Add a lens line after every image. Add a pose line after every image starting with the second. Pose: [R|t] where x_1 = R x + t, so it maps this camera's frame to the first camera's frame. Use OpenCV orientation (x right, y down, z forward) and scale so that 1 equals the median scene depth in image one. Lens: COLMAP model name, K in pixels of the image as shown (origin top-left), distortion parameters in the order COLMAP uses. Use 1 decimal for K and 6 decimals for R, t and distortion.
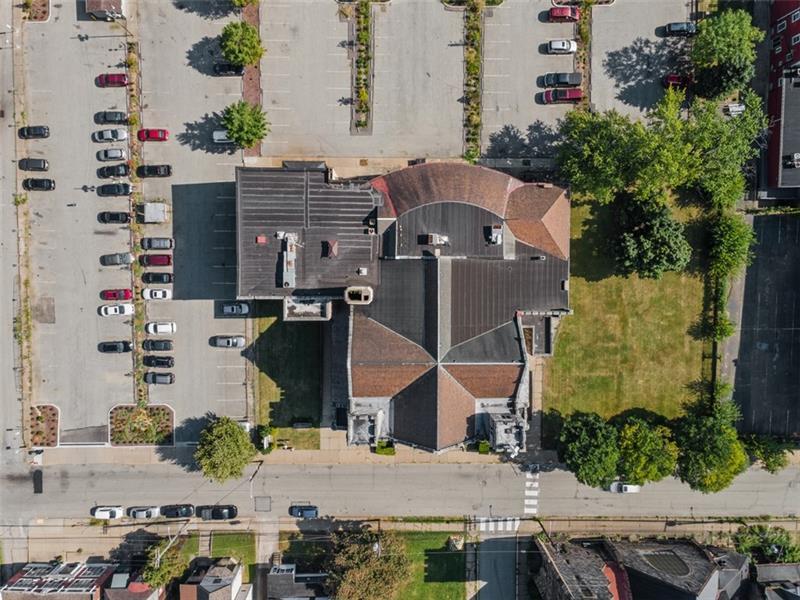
lens RADIAL K [[582.9, 0, 399.3], [0, 582.9, 295.4], [0, 0, 1]] dist [0.024220, 0.035905]
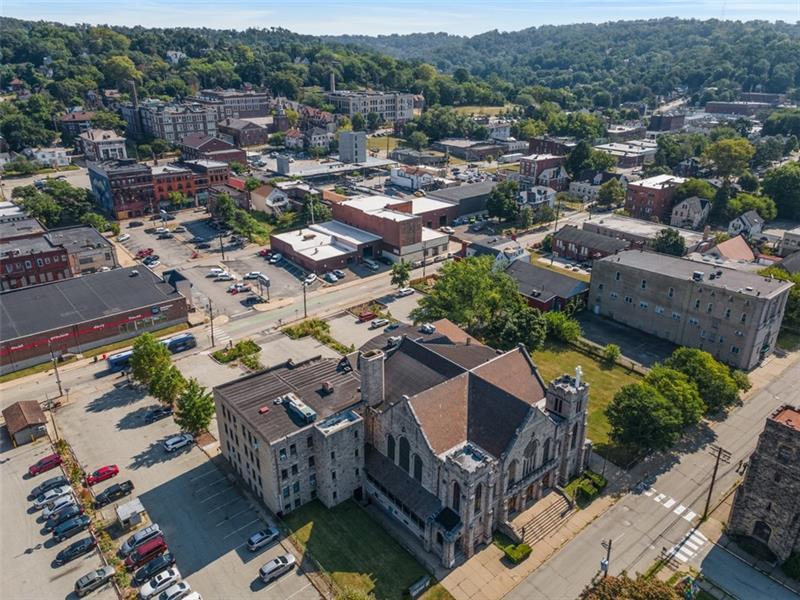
lens RADIAL K [[582.9, 0, 399.3], [0, 582.9, 295.4], [0, 0, 1]] dist [0.024220, 0.035905]
pose [[0.767350, -0.265000, 0.583909, -0.518352], [0.639851, 0.256779, -0.724331, 0.645831], [0.042012, 0.929430, 0.366599, 0.382973]]
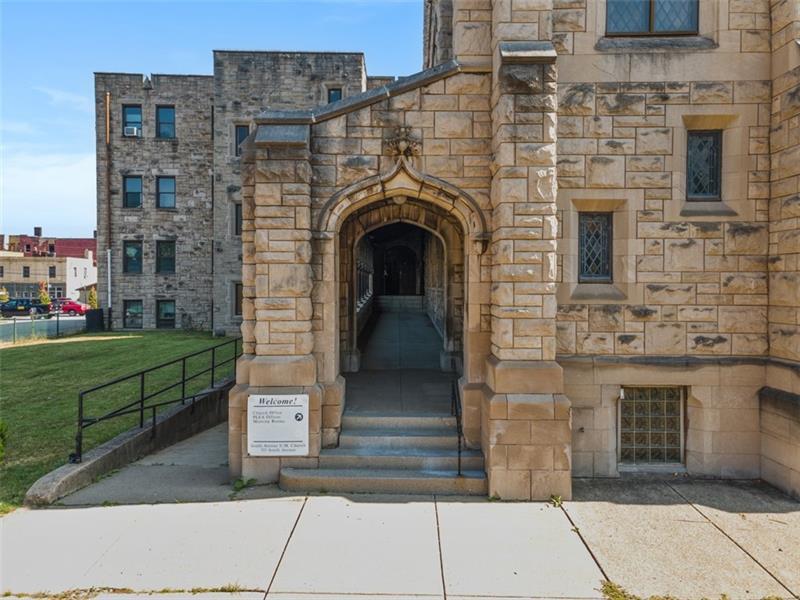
lens RADIAL K [[582.9, 0, 399.3], [0, 582.9, 295.4], [0, 0, 1]] dist [0.024220, 0.035905]
pose [[0.999905, -0.011792, 0.007091, -0.091915], [0.006720, -0.031204, -0.999490, 0.295927], [0.012007, 0.999443, -0.031122, 0.982420]]
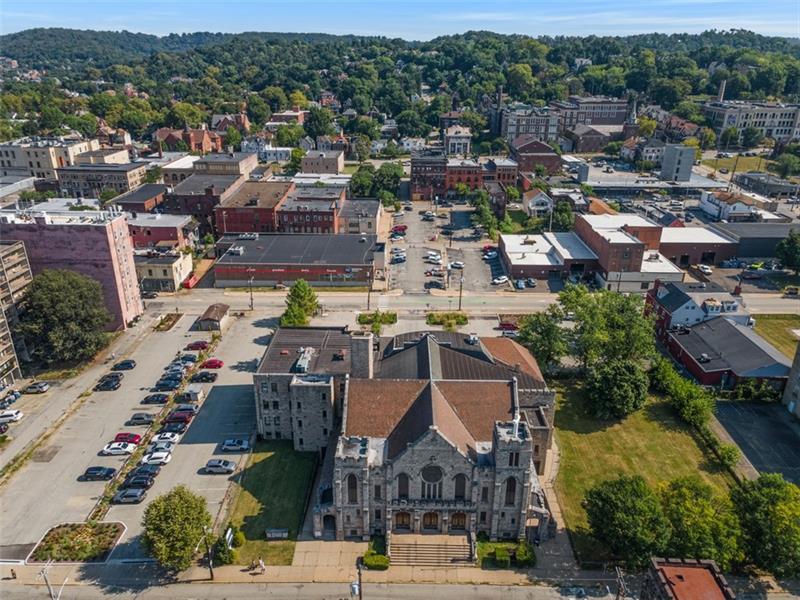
lens RADIAL K [[582.9, 0, 399.3], [0, 582.9, 295.4], [0, 0, 1]] dist [0.024220, 0.035905]
pose [[0.999826, -0.007533, -0.017054, 0.023212], [-0.013500, 0.338335, -0.940929, 0.878586], [0.012858, 0.940995, 0.338175, 0.406508]]
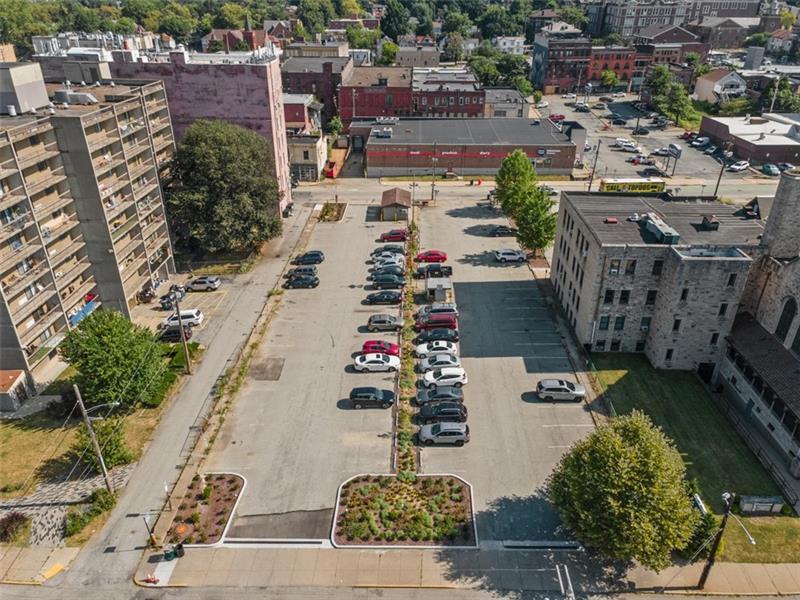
lens RADIAL K [[582.9, 0, 399.3], [0, 582.9, 295.4], [0, 0, 1]] dist [0.024220, 0.035905]
pose [[0.999456, -0.003526, -0.032805, -0.429218], [-0.028343, 0.417266, -0.908342, 0.580542], [0.016891, 0.908778, 0.416939, 0.651132]]
